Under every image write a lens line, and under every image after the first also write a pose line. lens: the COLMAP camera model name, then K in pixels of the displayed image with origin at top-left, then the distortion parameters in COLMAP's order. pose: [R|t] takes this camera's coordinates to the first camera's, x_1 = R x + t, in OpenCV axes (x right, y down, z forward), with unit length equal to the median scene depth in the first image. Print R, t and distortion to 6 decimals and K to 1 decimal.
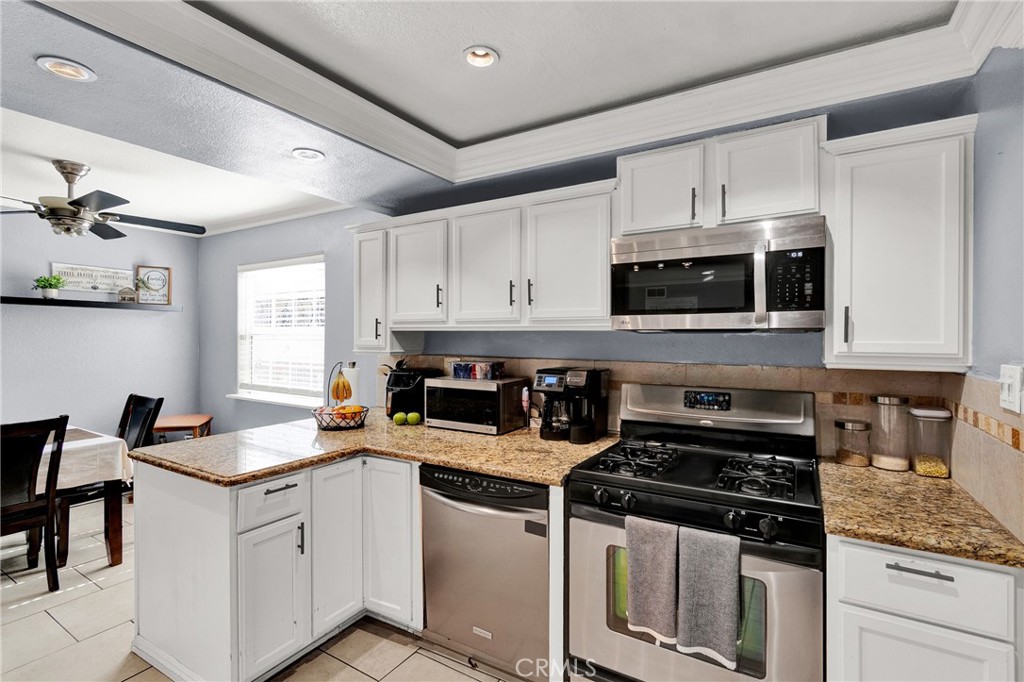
lens RADIAL K [[457.9, 0, 518.0], [0, 457.9, 341.0], [0, 0, 1]] dist [-0.000975, -0.000094]
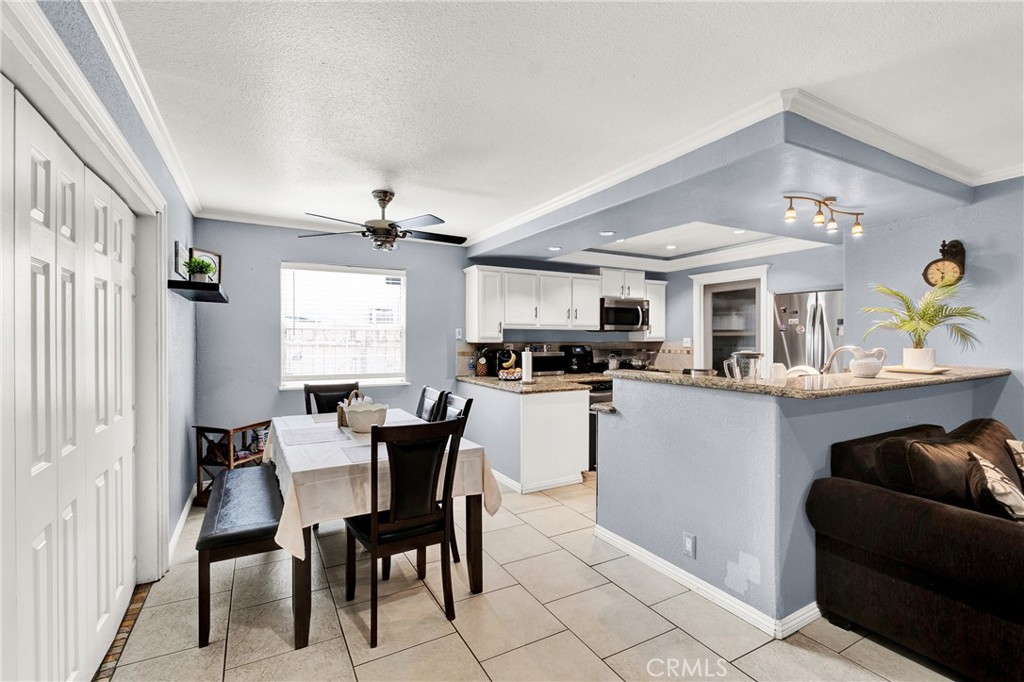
lens RADIAL K [[457.9, 0, 518.0], [0, 457.9, 341.0], [0, 0, 1]] dist [-0.000975, -0.000094]
pose [[0.490871, -0.010434, 0.871170, -2.247802], [0.008111, 0.999940, 0.007406, 0.017250], [-0.871194, 0.003431, 0.490926, 0.064860]]
